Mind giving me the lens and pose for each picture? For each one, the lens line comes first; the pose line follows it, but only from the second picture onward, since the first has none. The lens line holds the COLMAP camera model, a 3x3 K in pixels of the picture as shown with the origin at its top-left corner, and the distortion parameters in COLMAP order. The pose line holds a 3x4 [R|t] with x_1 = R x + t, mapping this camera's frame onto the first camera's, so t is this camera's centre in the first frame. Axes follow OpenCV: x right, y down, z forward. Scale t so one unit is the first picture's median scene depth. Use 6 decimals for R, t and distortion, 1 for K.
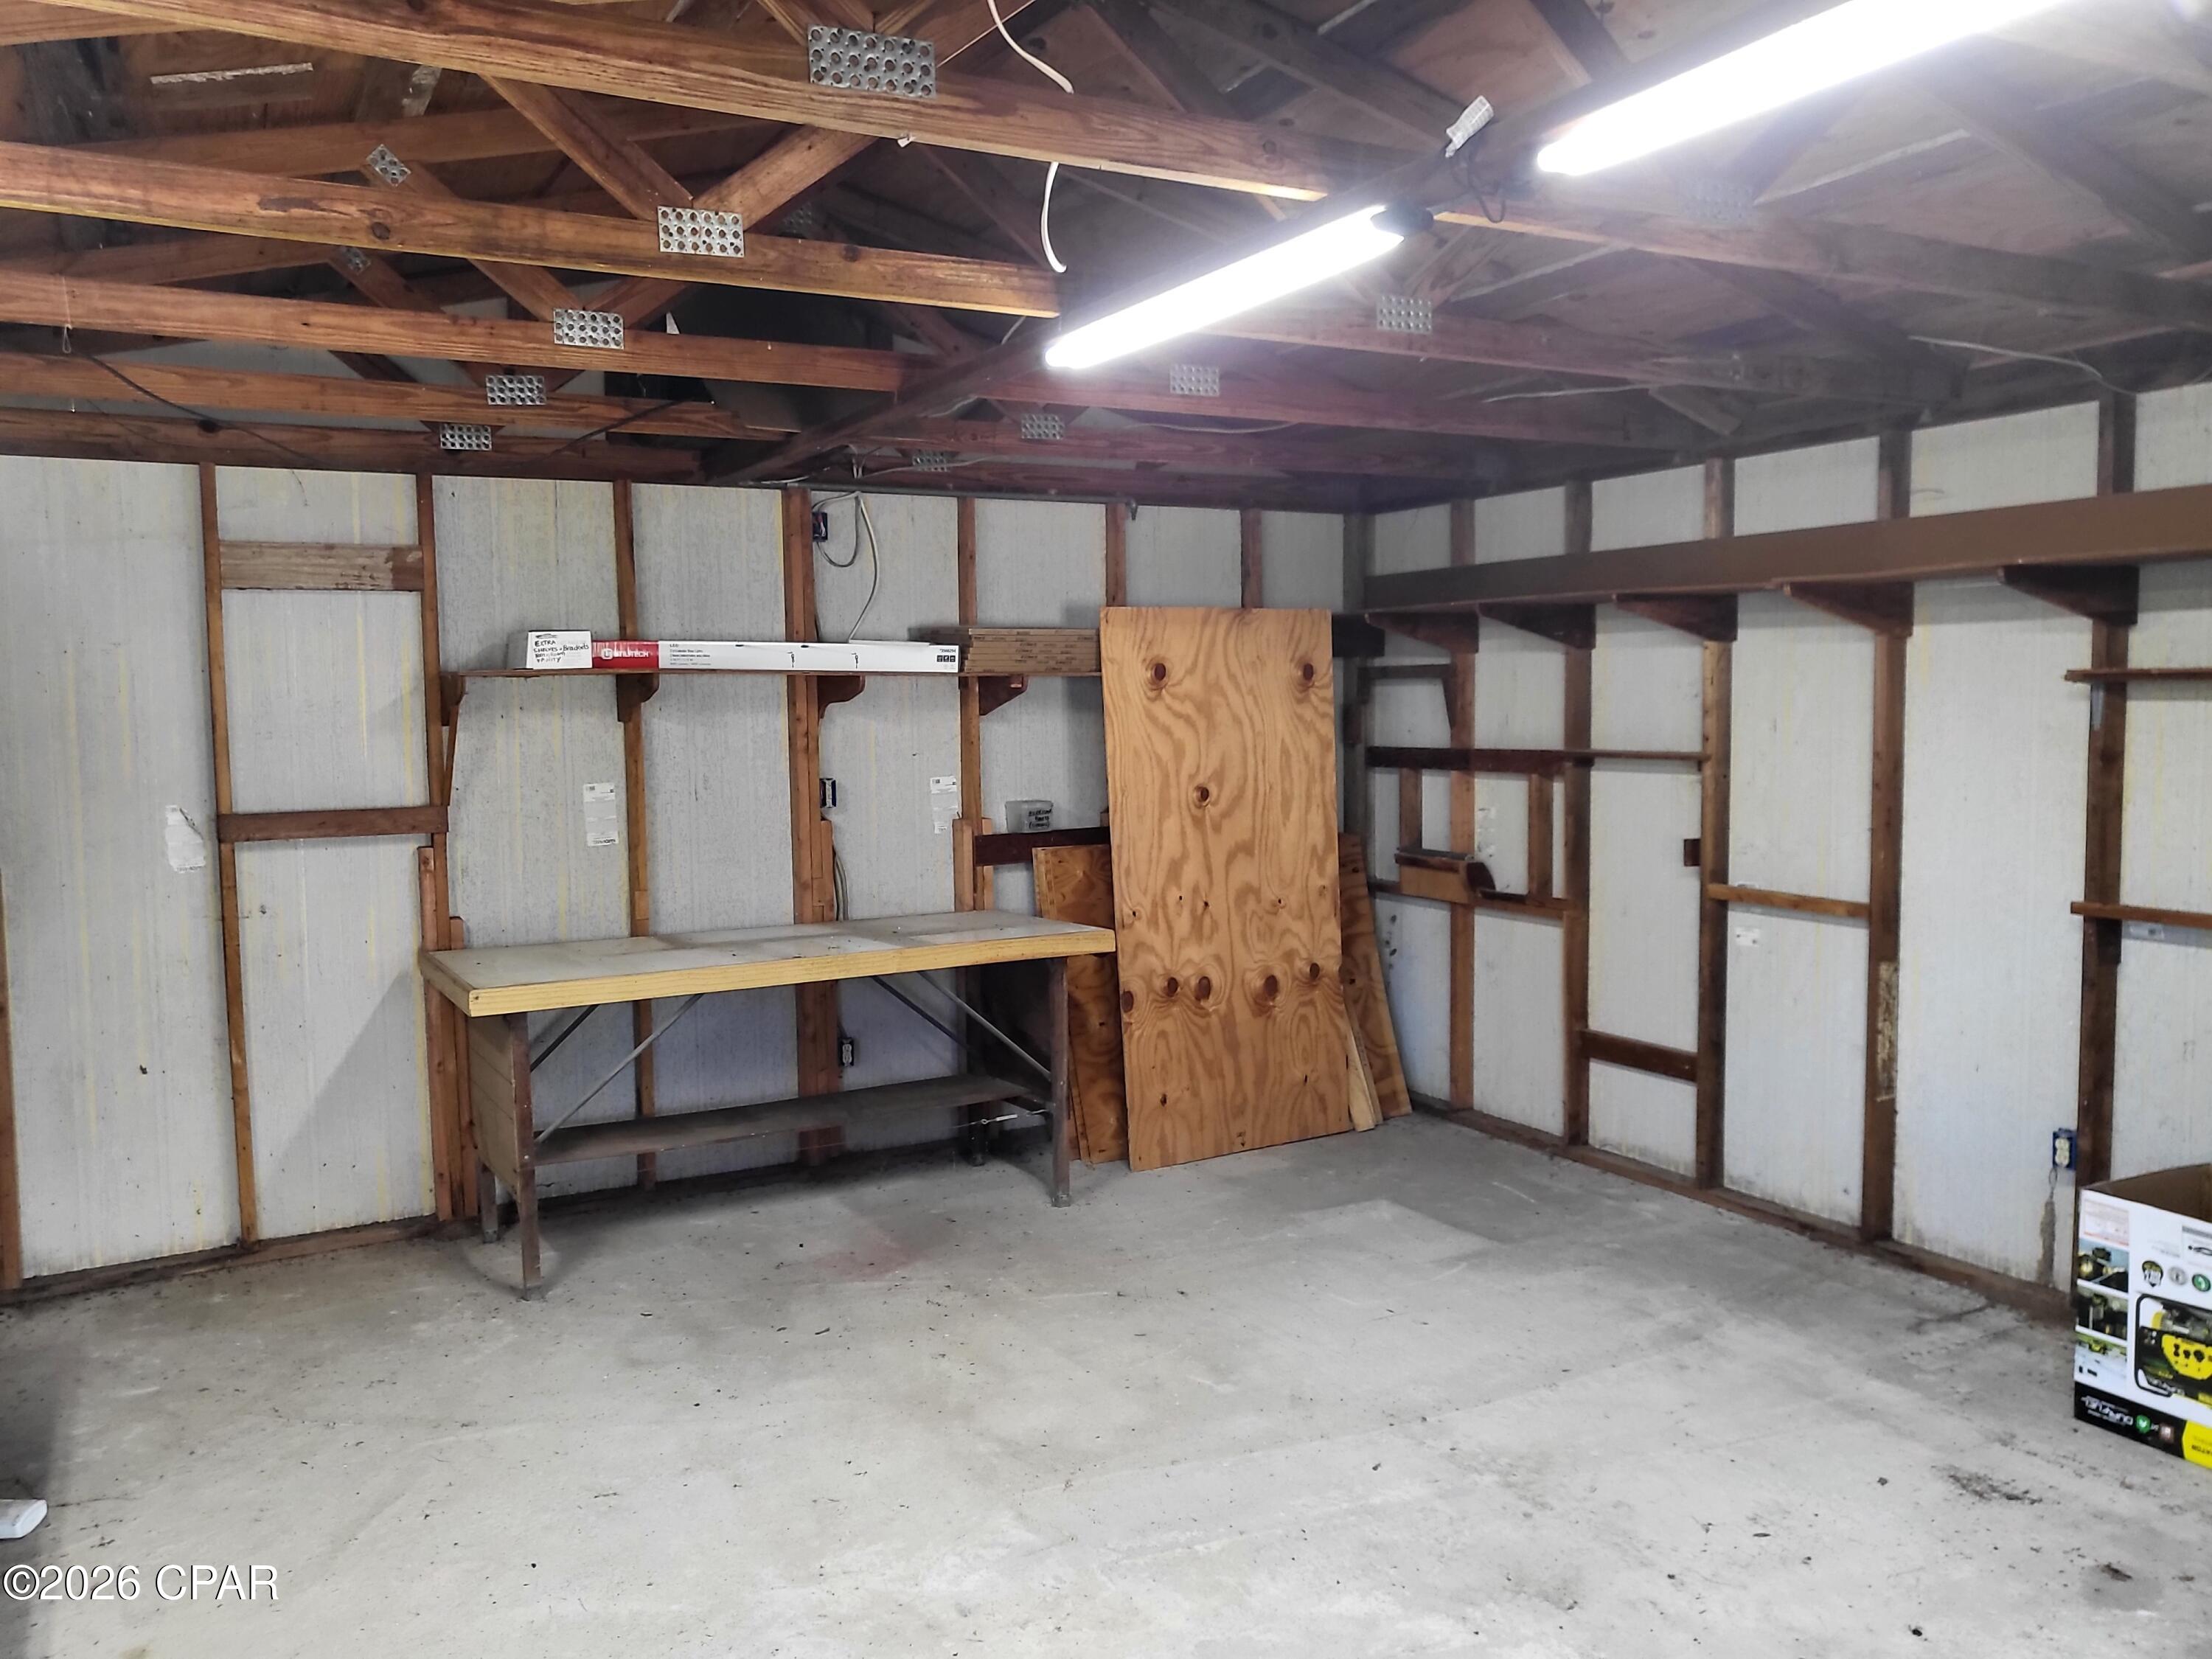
lens RADIAL K [[1678.1, 0, 1099.4], [0, 1678.1, 862.9], [0, 0, 1]] dist [-0.031140, 0.111383]
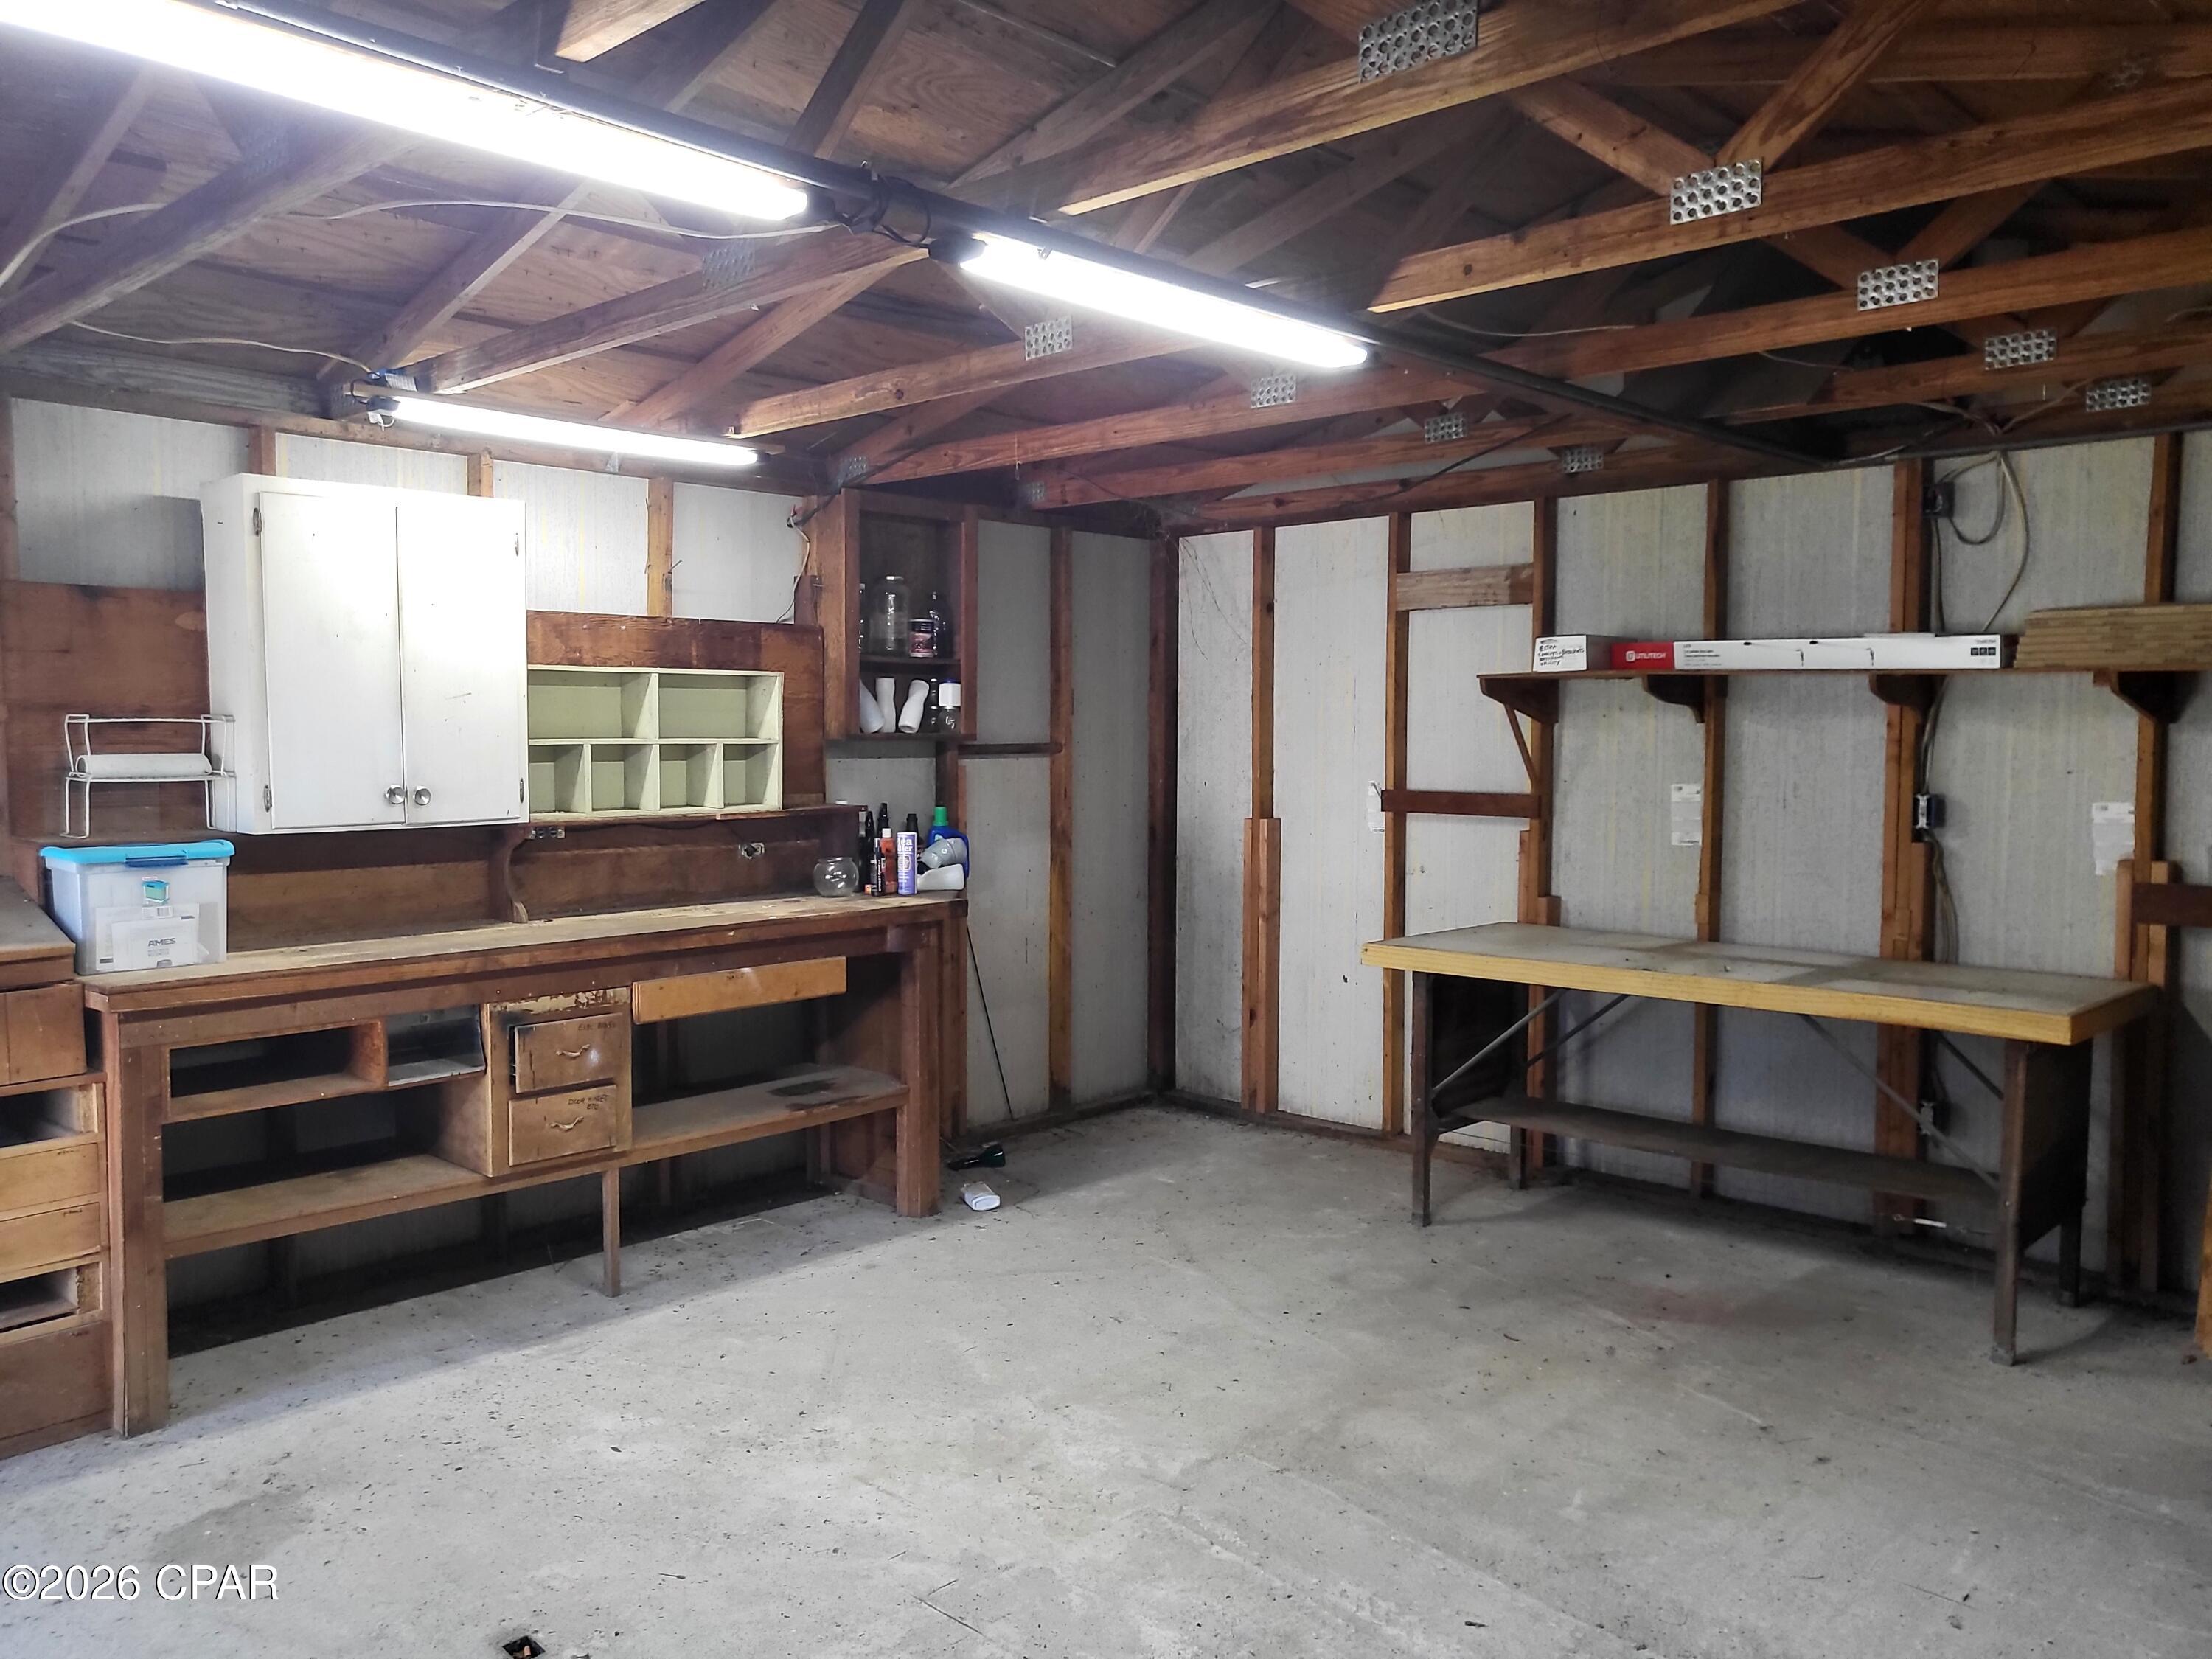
lens RADIAL K [[1699.0, 0, 1096.5], [0, 1699.0, 869.3], [0, 0, 1]] dist [-0.024713, 0.092903]
pose [[0.323396, 0.097829, -0.941193, 0.586664], [-0.098973, 0.992683, 0.069174, -0.033916], [0.941073, 0.070782, 0.330712, 0.353918]]
